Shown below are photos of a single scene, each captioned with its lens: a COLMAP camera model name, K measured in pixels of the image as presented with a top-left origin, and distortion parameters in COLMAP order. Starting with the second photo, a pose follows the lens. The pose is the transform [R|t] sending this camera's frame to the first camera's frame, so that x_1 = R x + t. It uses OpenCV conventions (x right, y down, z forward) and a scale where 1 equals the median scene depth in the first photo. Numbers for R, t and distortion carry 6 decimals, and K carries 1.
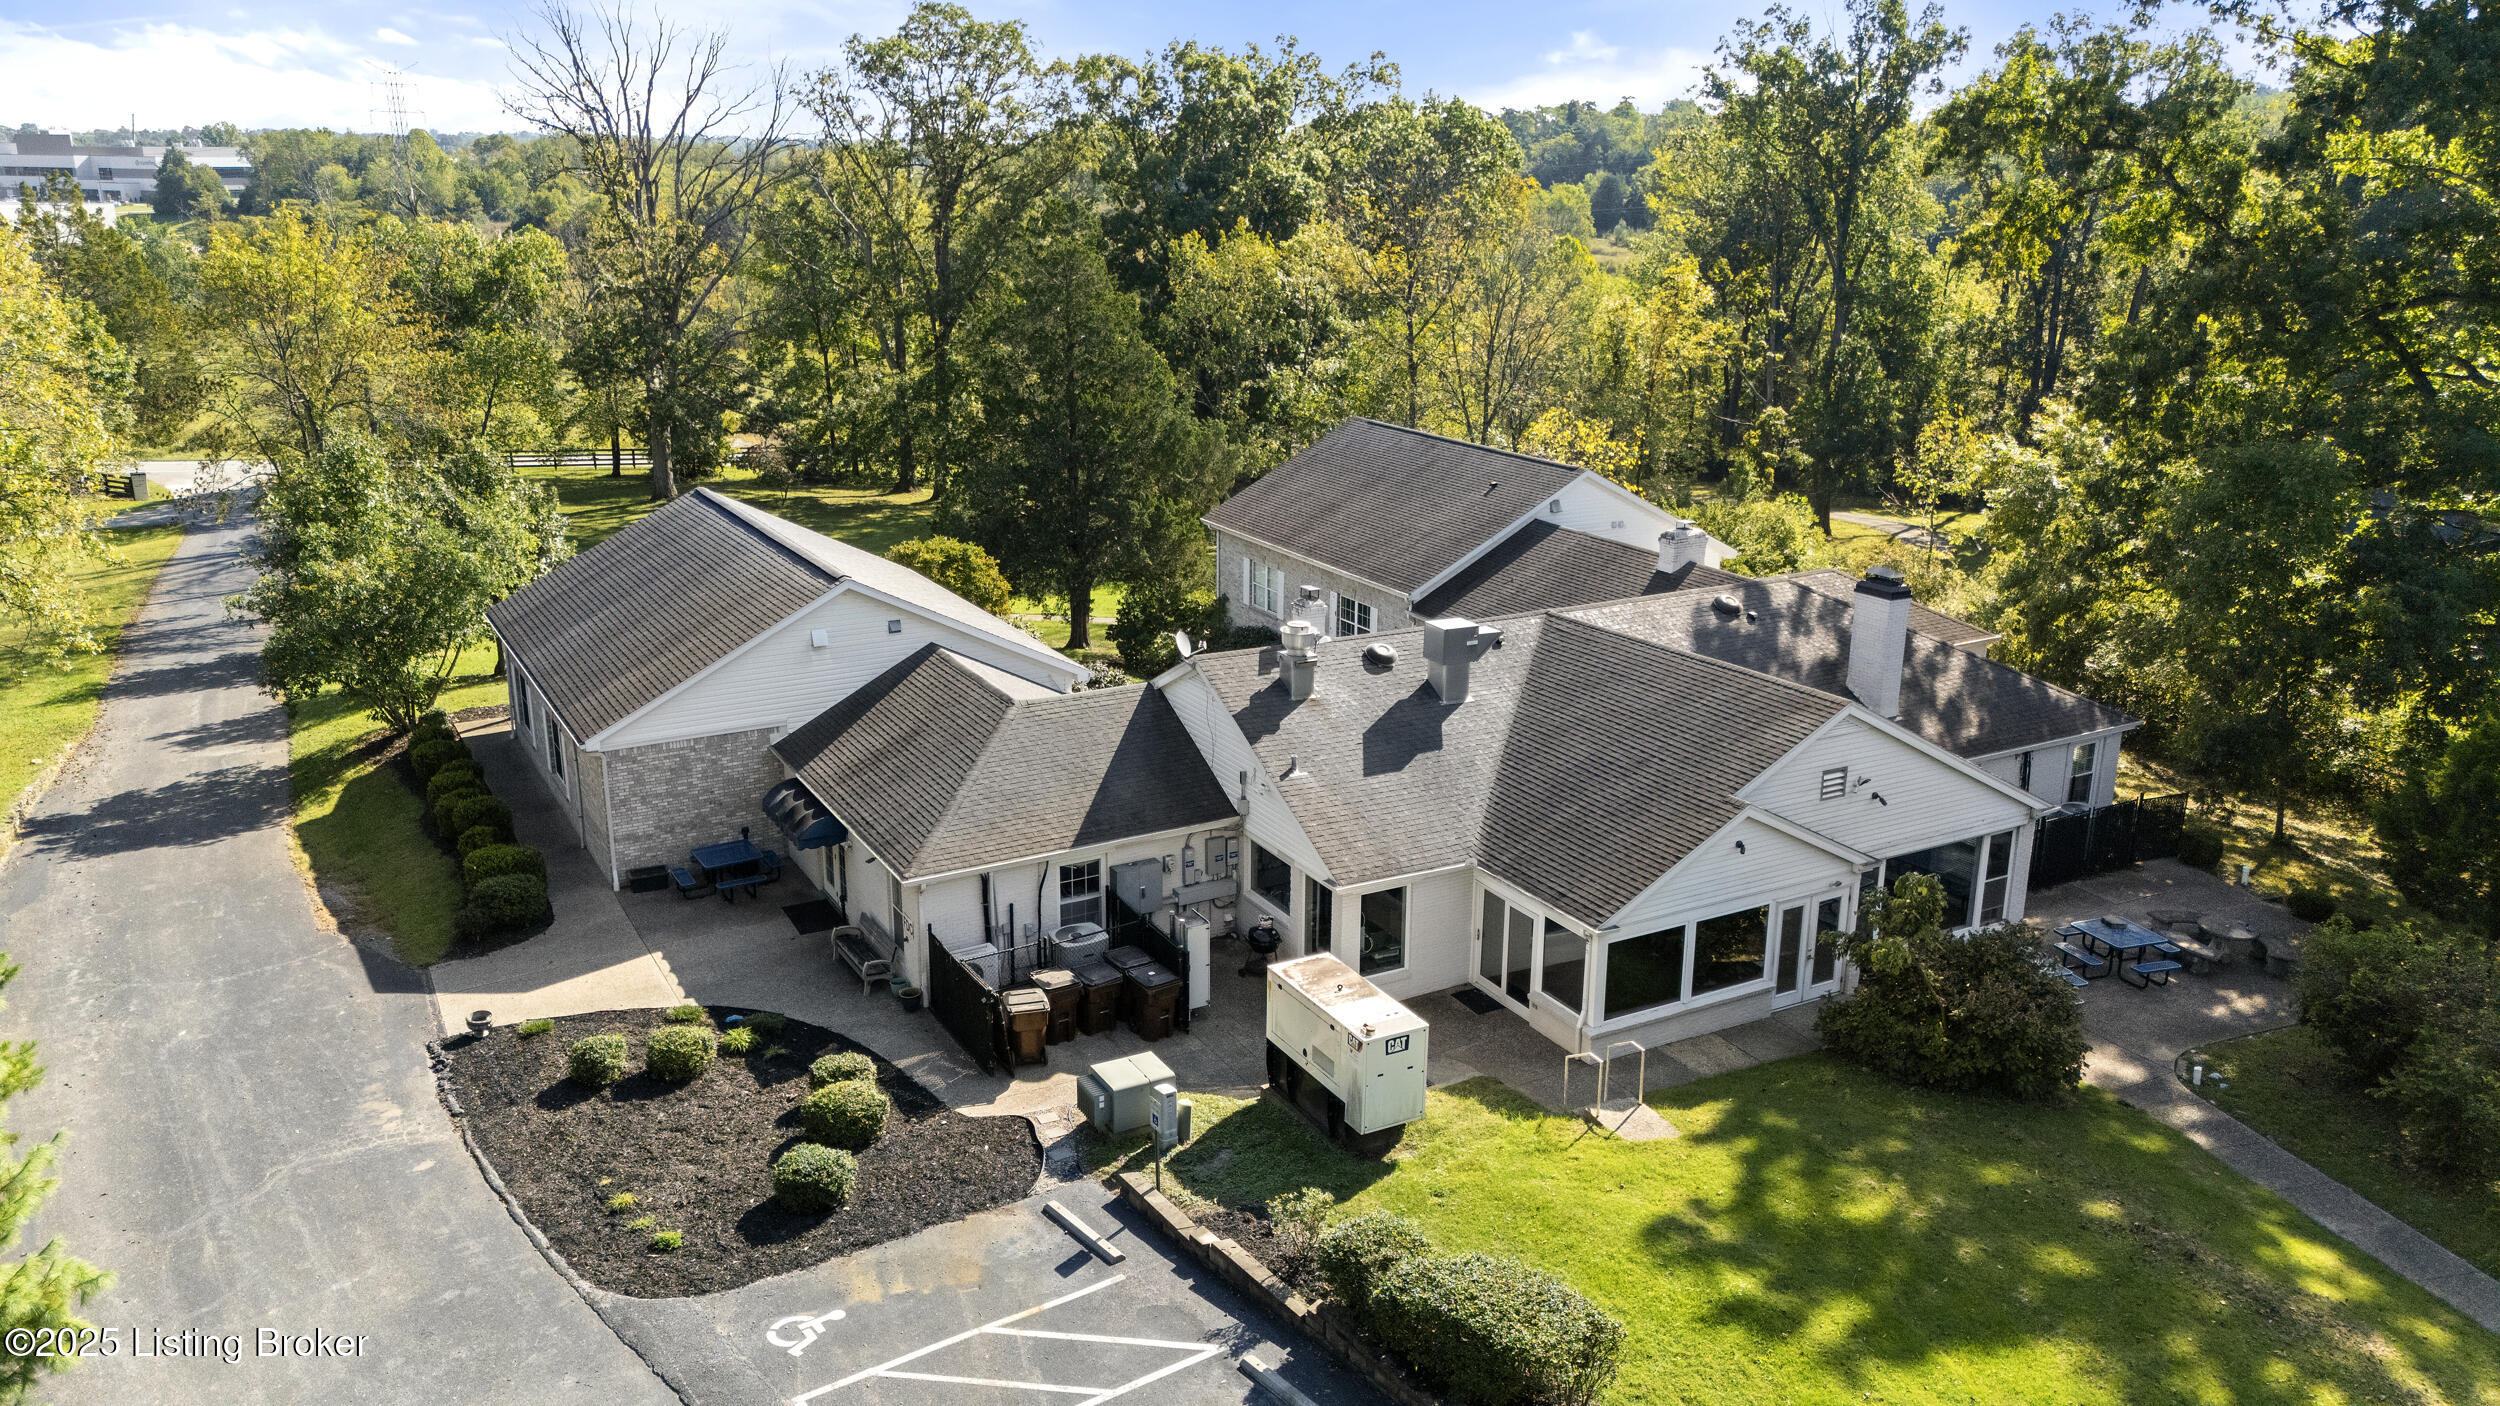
lens RADIAL K [[1868.6, 0, 1250.0], [0, 1868.6, 703.0], [0, 0, 1]] dist [0.051019, 0.000554]
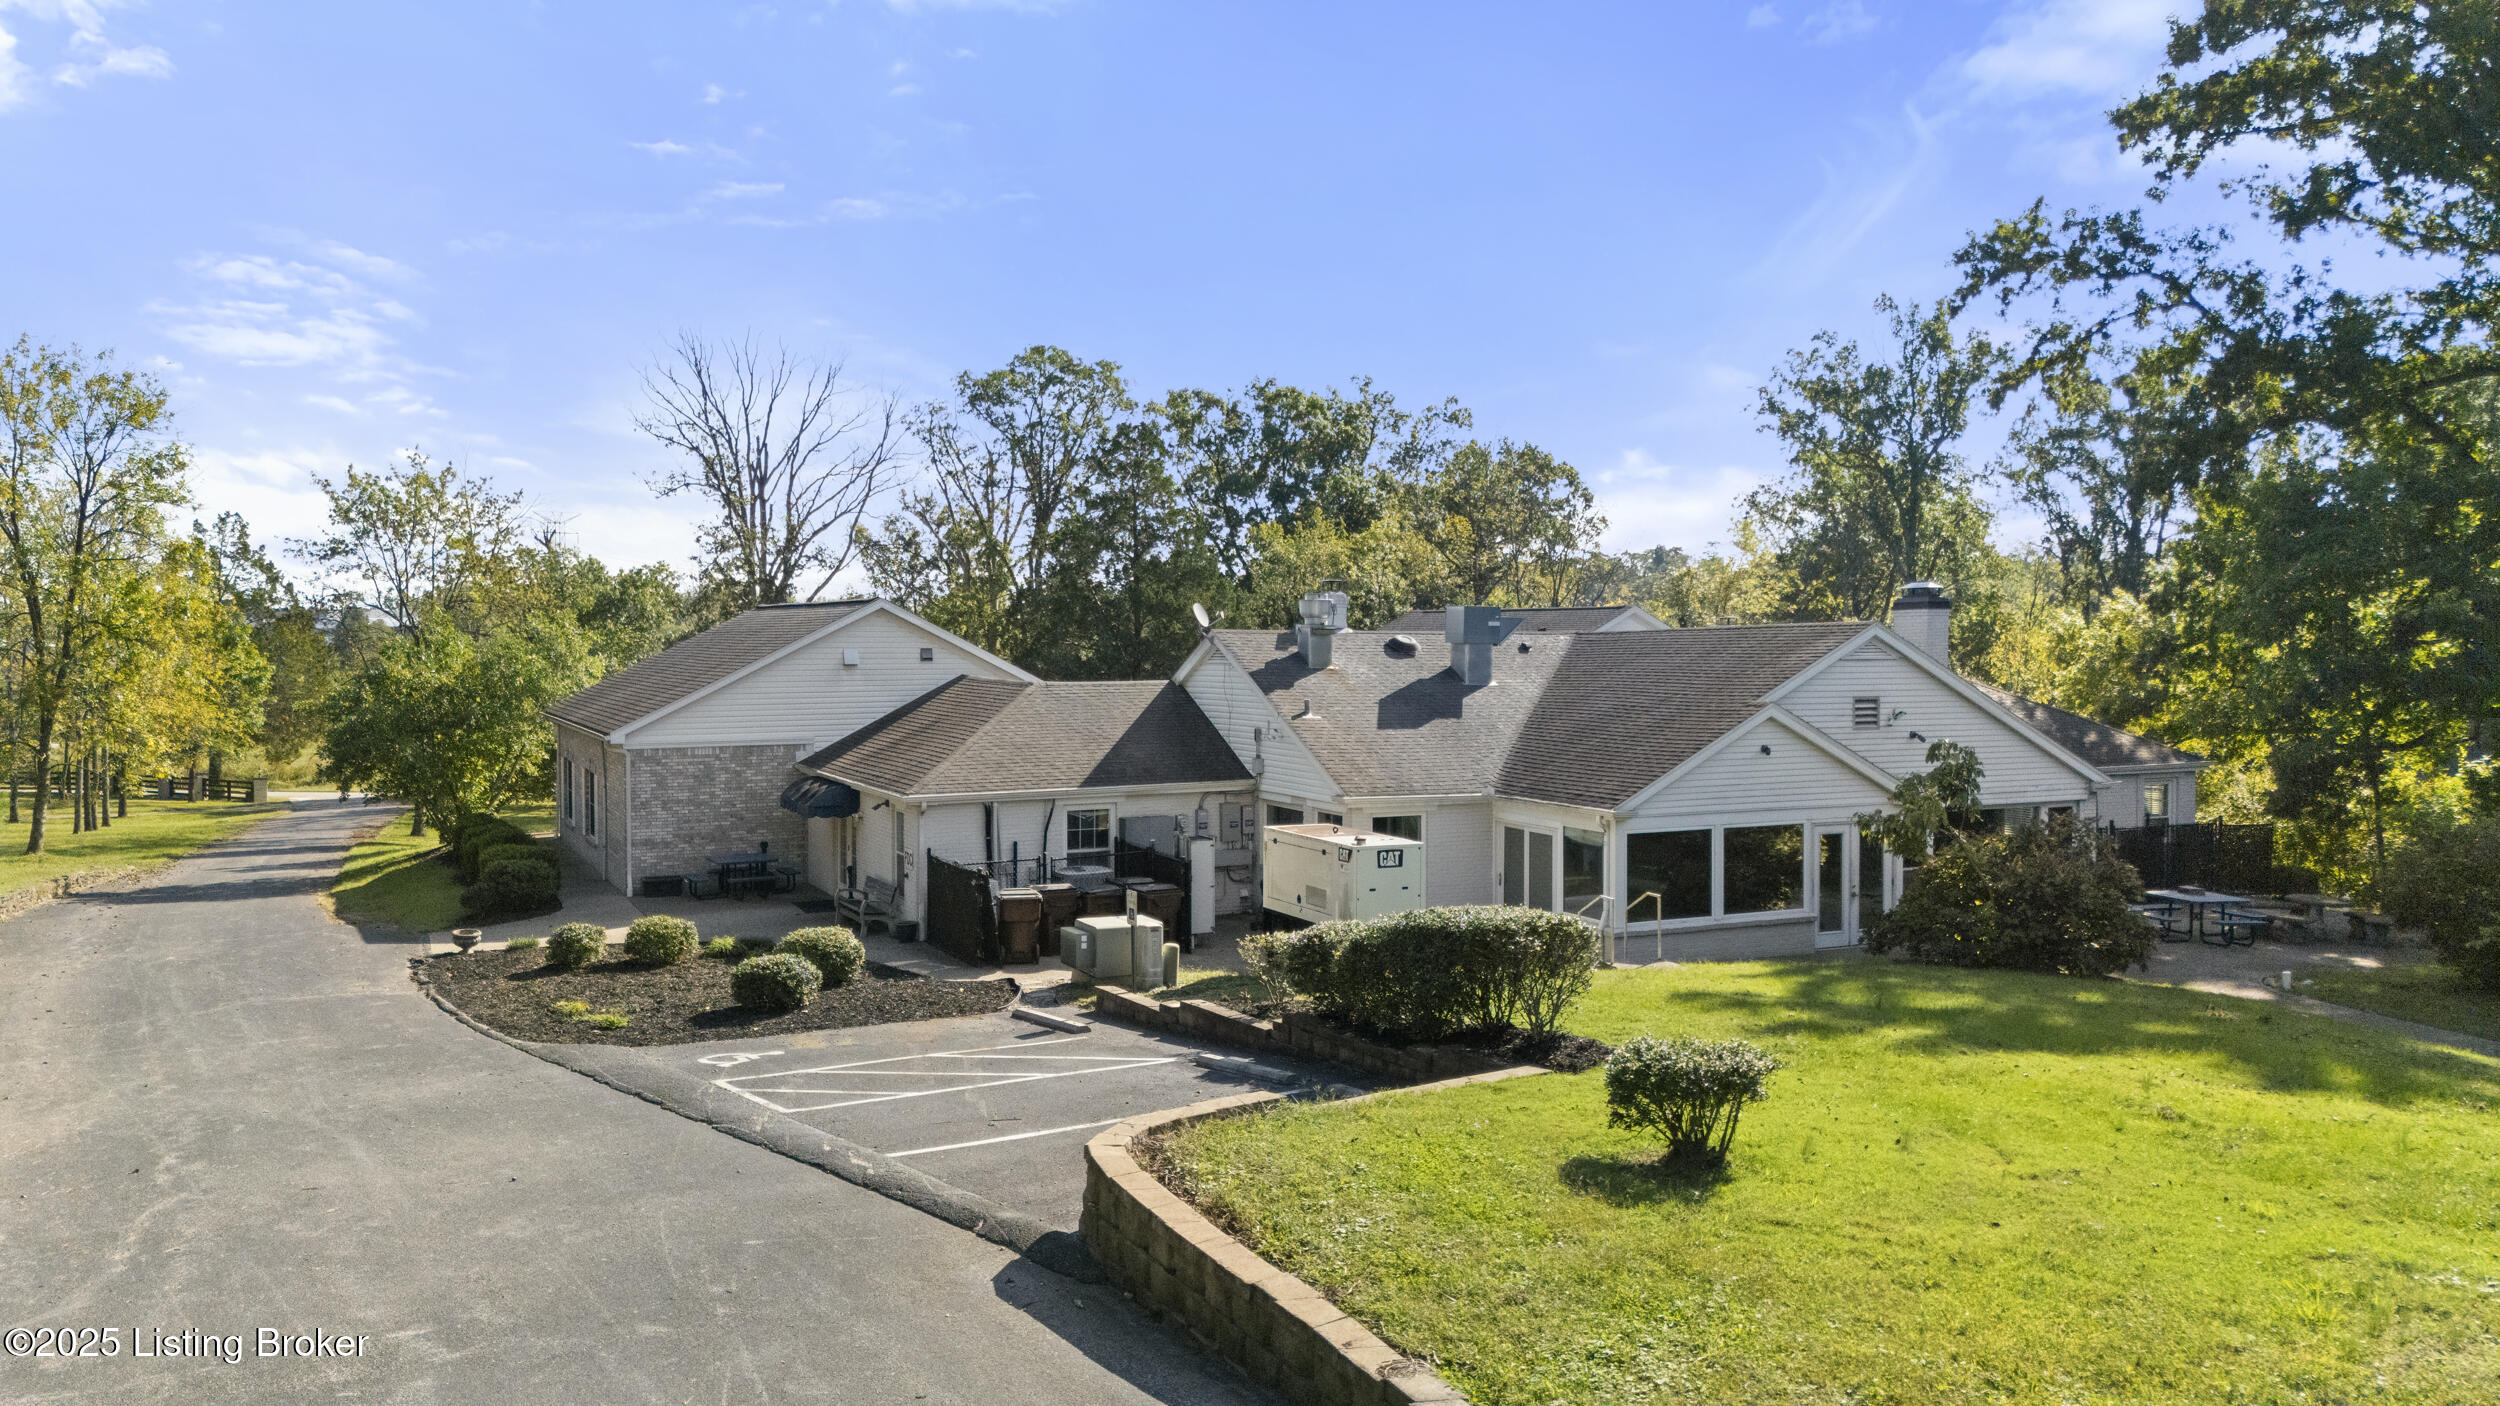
lens RADIAL K [[1870.3, 0, 1250.0], [0, 1870.3, 703.0], [0, 0, 1]] dist [0.059812, -0.001521]
pose [[0.998249, -0.004944, -0.058941, 0.047950], [-0.010119, 0.967533, -0.252542, 0.259915], [0.058276, 0.252696, 0.965789, 0.044130]]
